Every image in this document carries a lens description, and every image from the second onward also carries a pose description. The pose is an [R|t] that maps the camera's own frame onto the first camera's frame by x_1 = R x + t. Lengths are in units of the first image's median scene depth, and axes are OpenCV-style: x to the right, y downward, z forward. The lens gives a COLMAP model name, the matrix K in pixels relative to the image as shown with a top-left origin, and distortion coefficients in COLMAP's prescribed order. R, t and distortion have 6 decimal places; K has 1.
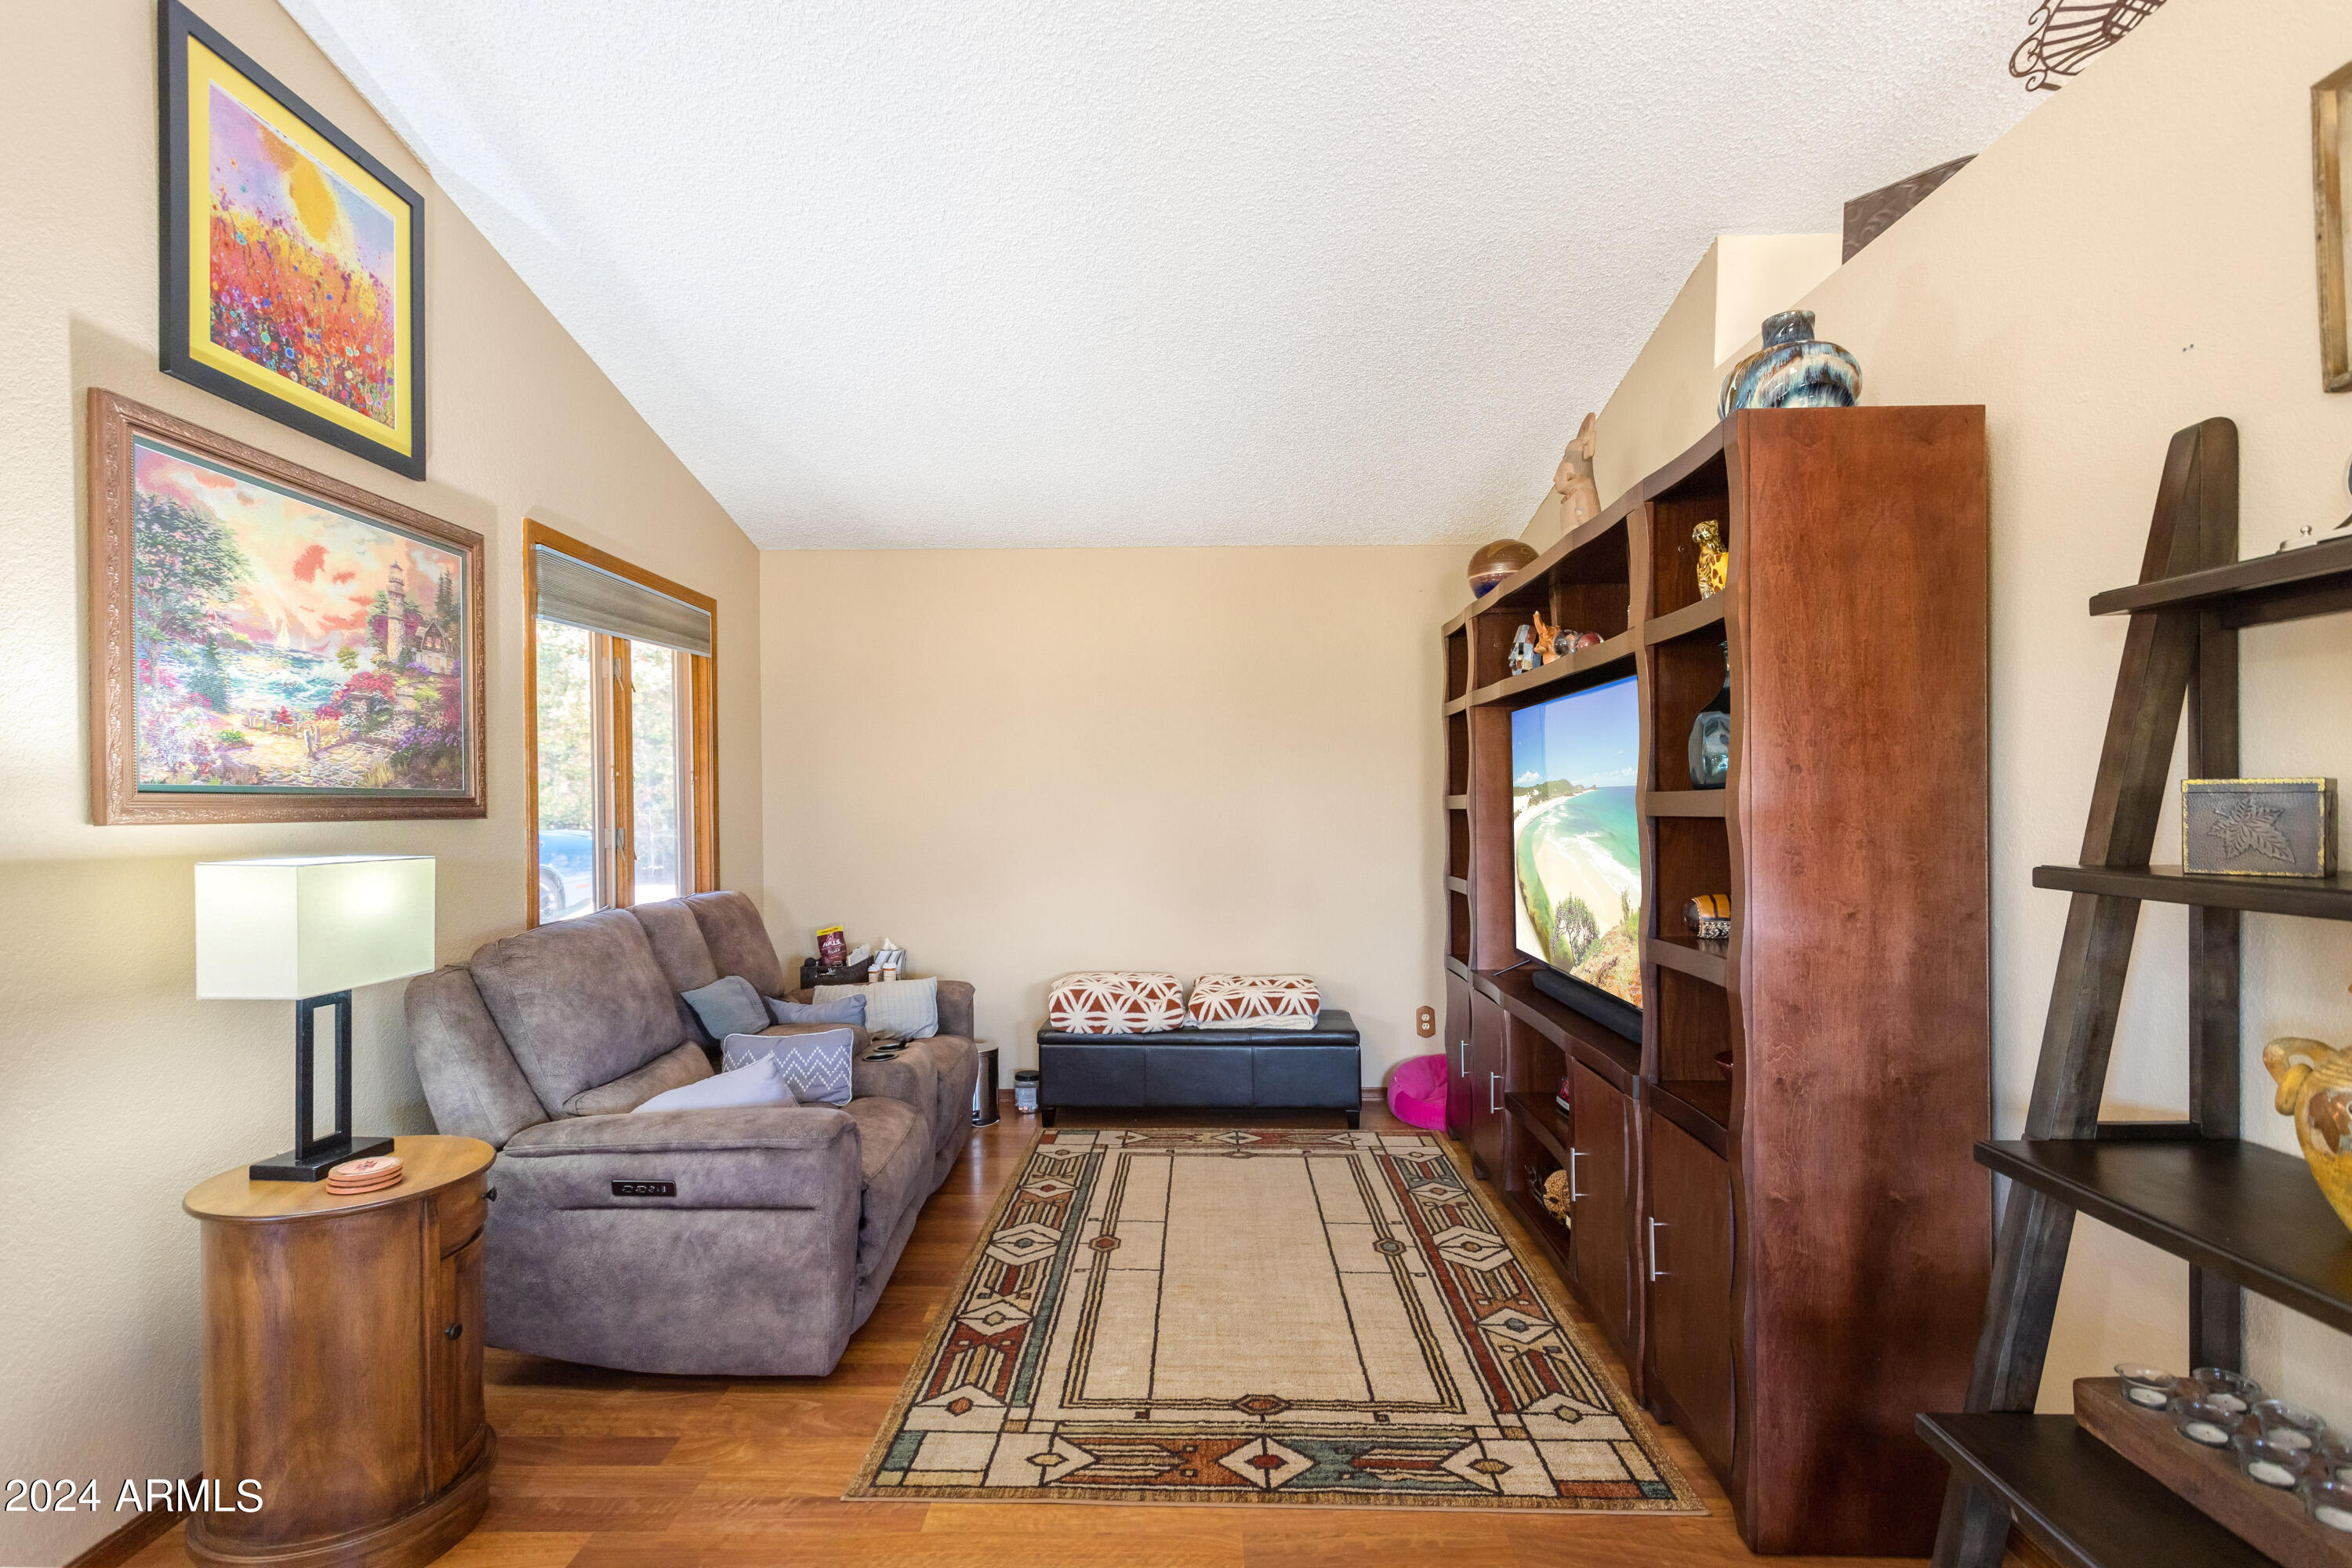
lens RADIAL K [[1127.4, 0, 1197.4], [0, 1127.4, 800.1], [0, 0, 1]] dist [-0.000195, 0.003930]
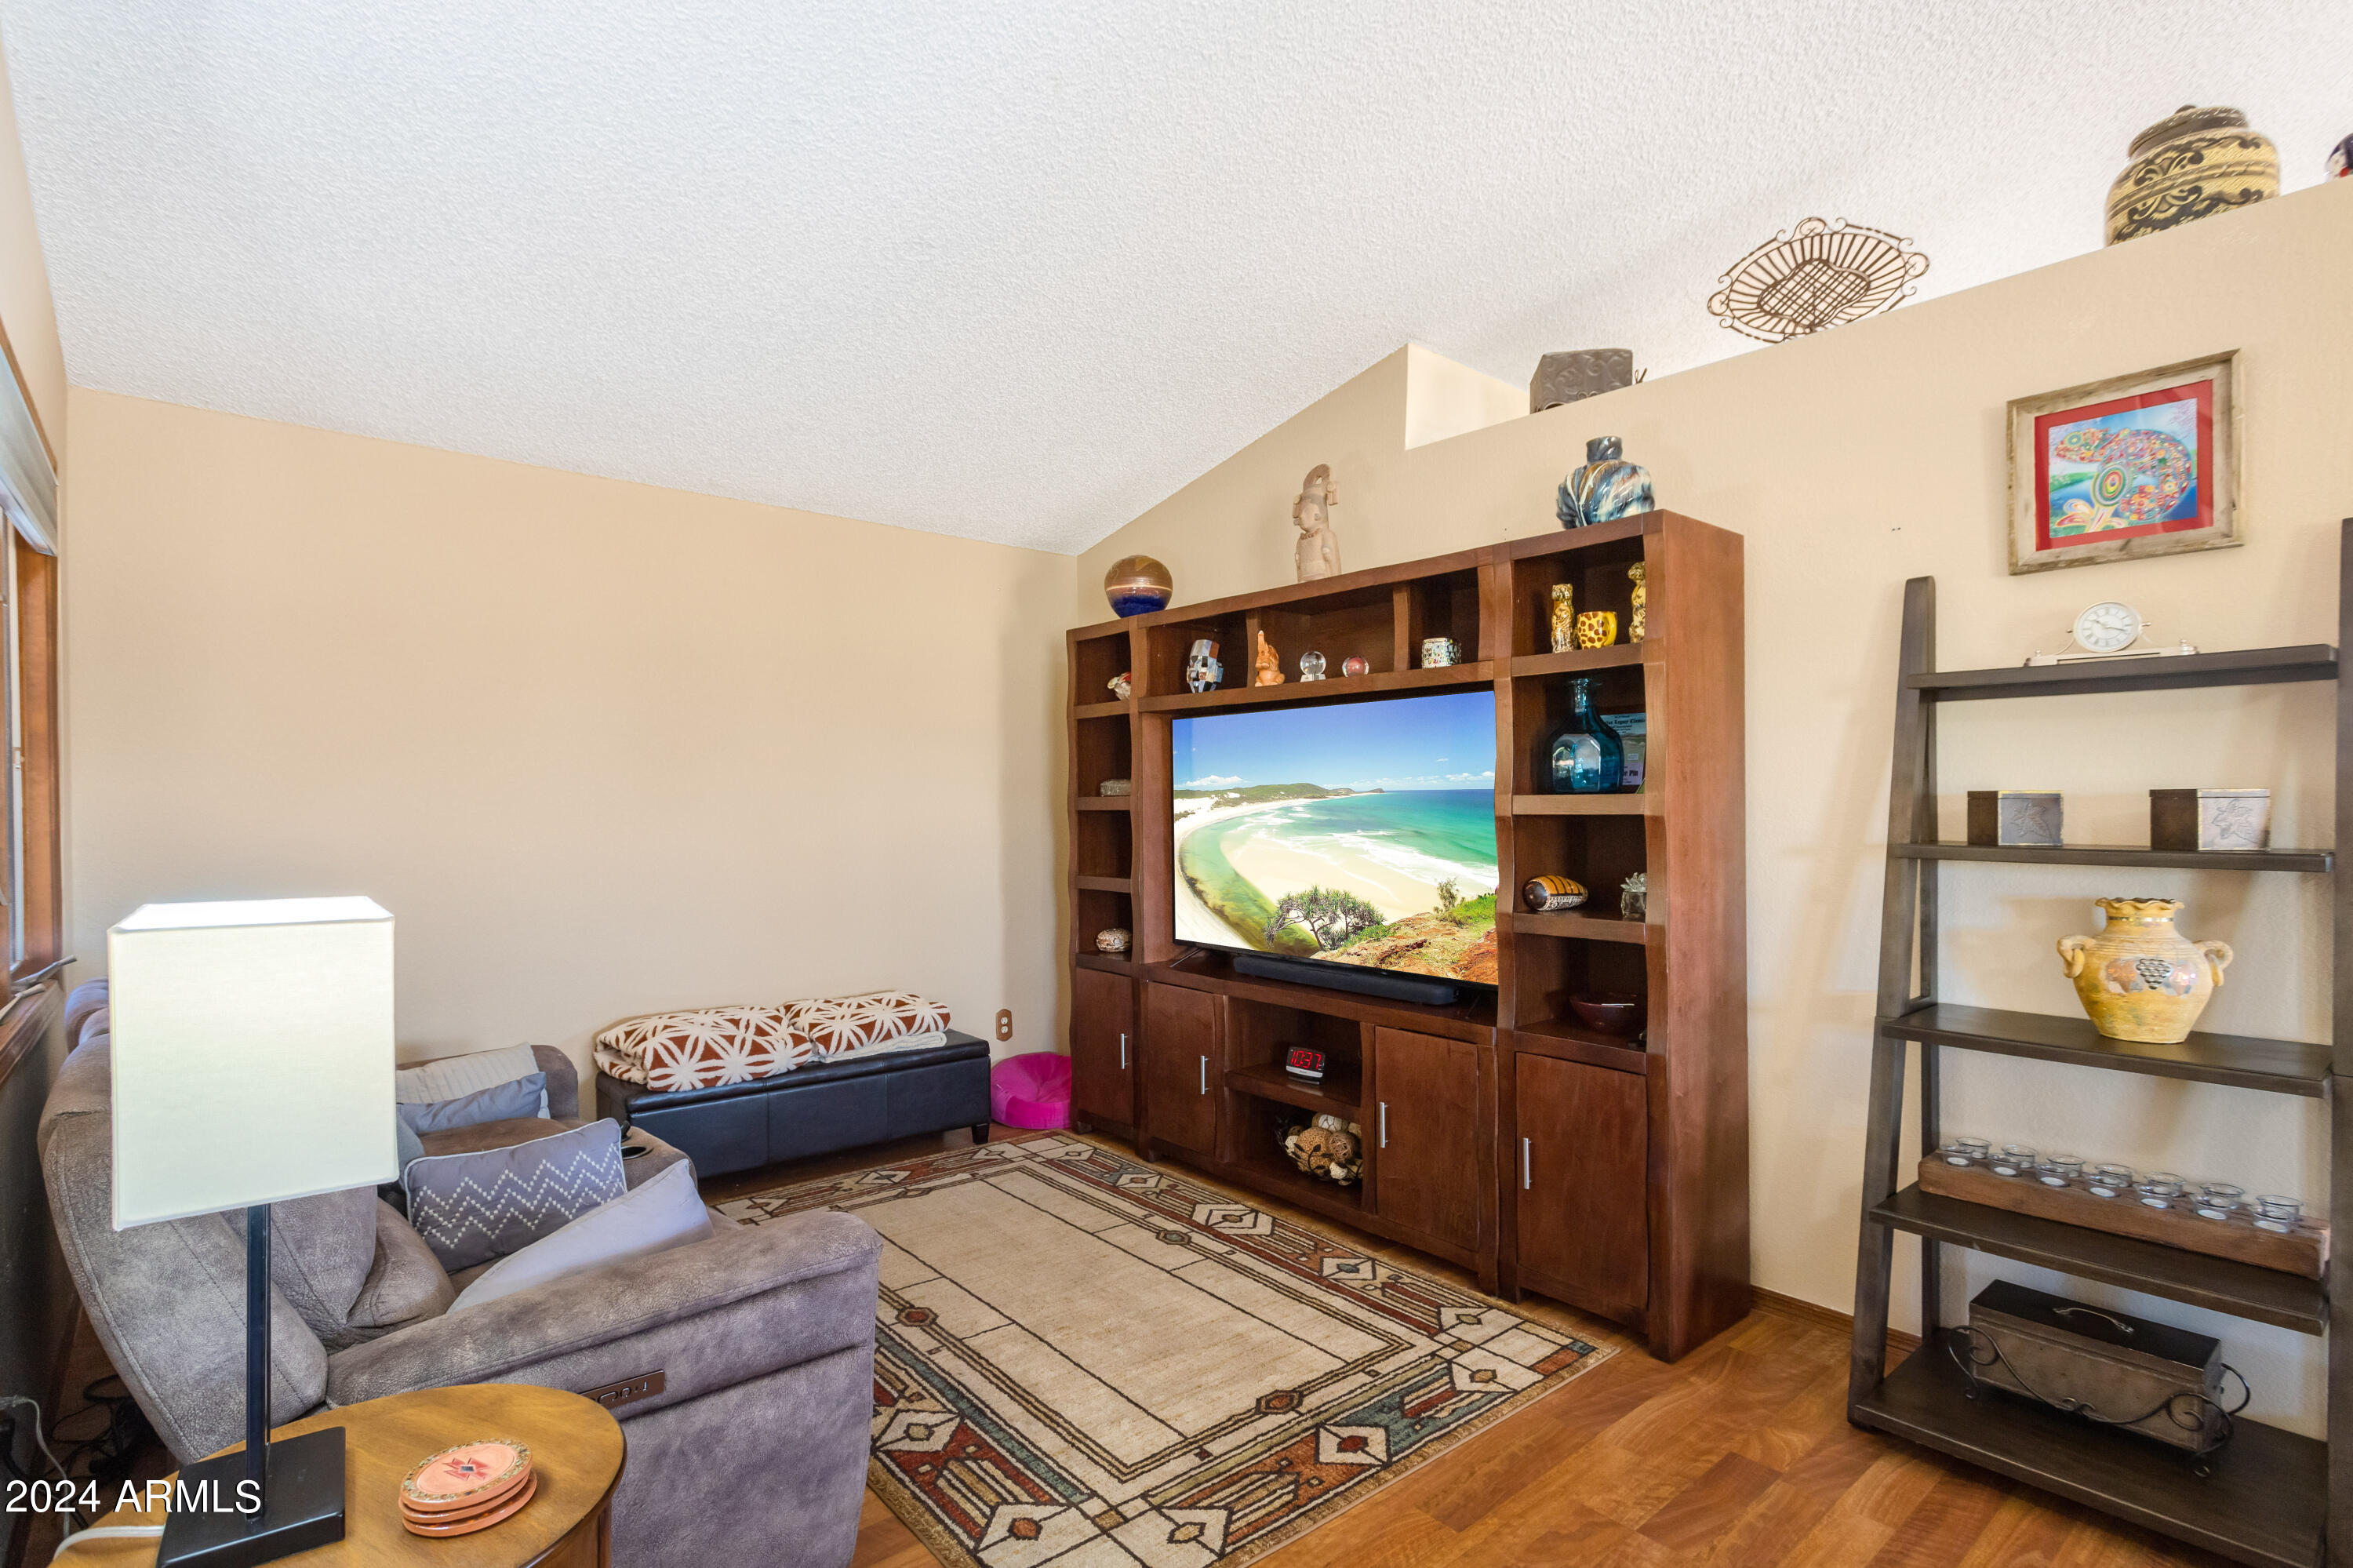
lens RADIAL K [[1127.9, 0, 1184.2], [0, 1127.9, 799.9], [0, 0, 1]] dist [-0.000195, 0.003930]
pose [[0.755927, 0.005045, 0.654637, -0.601026], [-0.003180, 0.999987, -0.004034, 0.003246], [-0.654649, 0.000967, 0.755933, 0.264912]]
